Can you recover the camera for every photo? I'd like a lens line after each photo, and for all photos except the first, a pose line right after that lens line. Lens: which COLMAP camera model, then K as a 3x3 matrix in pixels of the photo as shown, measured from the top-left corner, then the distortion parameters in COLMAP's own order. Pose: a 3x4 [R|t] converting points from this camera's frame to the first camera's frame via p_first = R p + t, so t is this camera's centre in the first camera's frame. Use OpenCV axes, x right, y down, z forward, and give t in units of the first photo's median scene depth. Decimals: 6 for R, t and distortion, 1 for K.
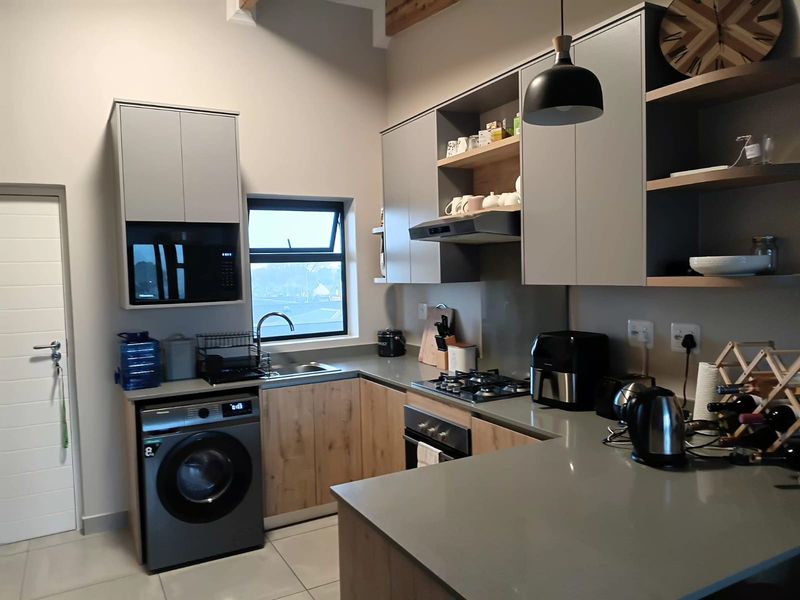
lens RADIAL K [[586.2, 0, 395.7], [0, 586.2, 299.4], [0, 0, 1]] dist [0.038847, -0.050145]
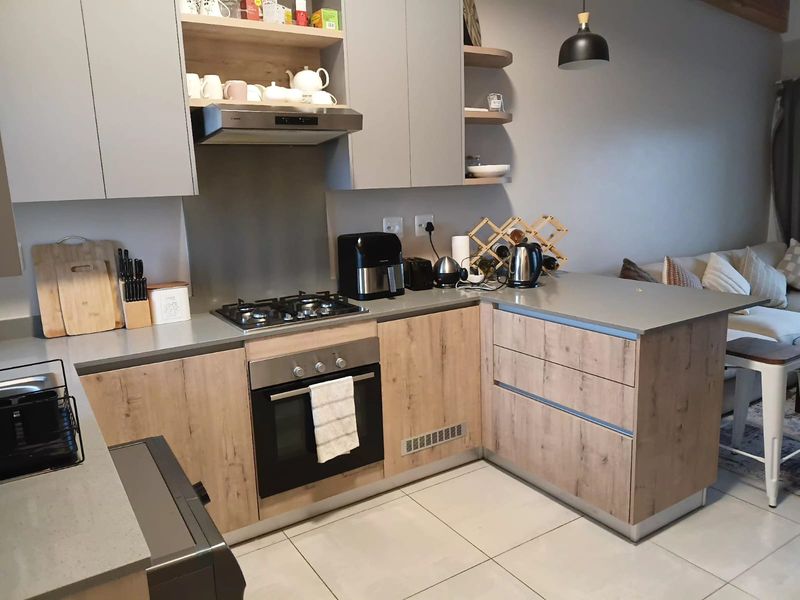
lens RADIAL K [[640.4, 0, 400.0], [0, 640.4, 300.0], [0, 0, 1]] dist [0.008579, 0.010507]
pose [[-0.105309, -0.143858, 0.983979, -0.712610], [0.084705, 0.984587, 0.153012, 0.000786], [-0.990825, 0.099462, -0.091501, 0.822045]]
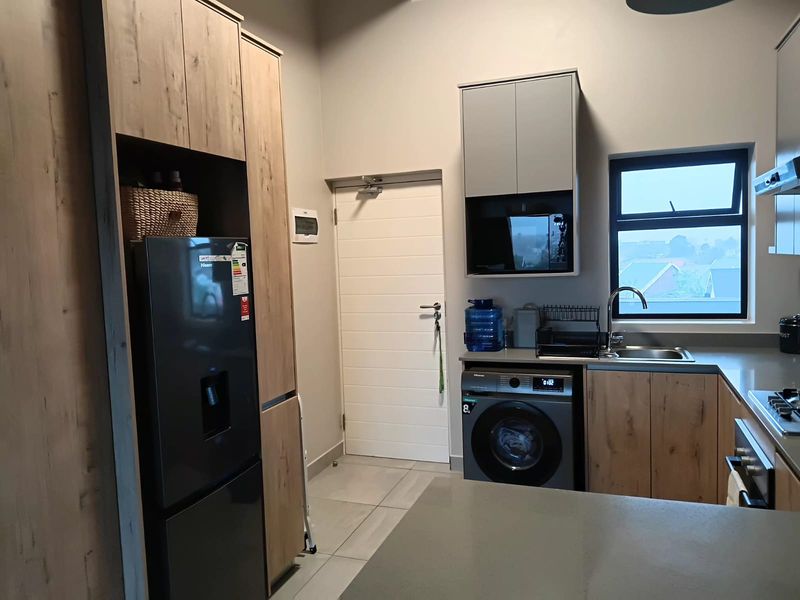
lens RADIAL K [[586.2, 0, 395.7], [0, 586.2, 299.4], [0, 0, 1]] dist [0.038847, -0.050145]
pose [[0.653815, 0.060426, -0.754238, 0.263222], [-0.017829, 0.997760, 0.064480, -0.010702], [0.756444, -0.028711, 0.653428, 0.168978]]
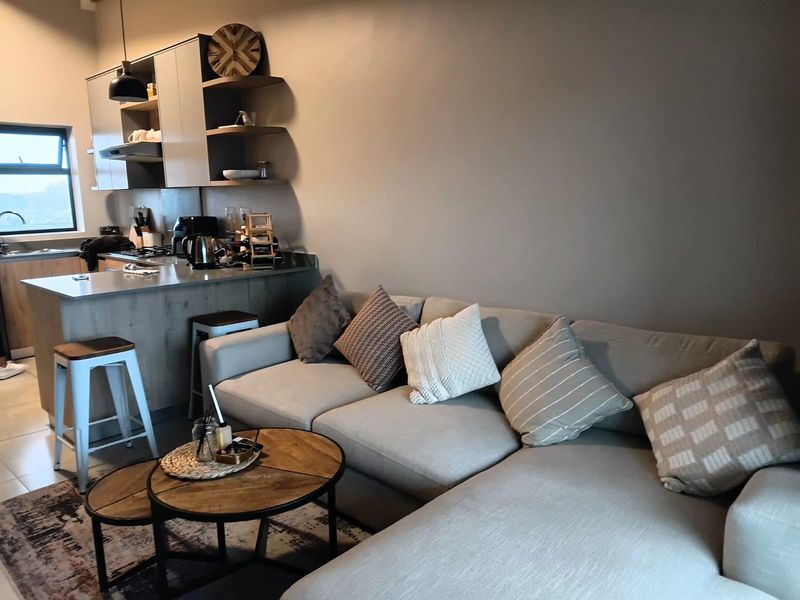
lens RADIAL K [[586.2, 0, 395.7], [0, 586.2, 299.4], [0, 0, 1]] dist [0.038847, -0.050145]
pose [[0.951761, -0.042362, 0.303902, 0.246786], [0.005556, 0.992641, 0.120968, 0.072707], [-0.306790, -0.113444, 0.944992, -0.653376]]
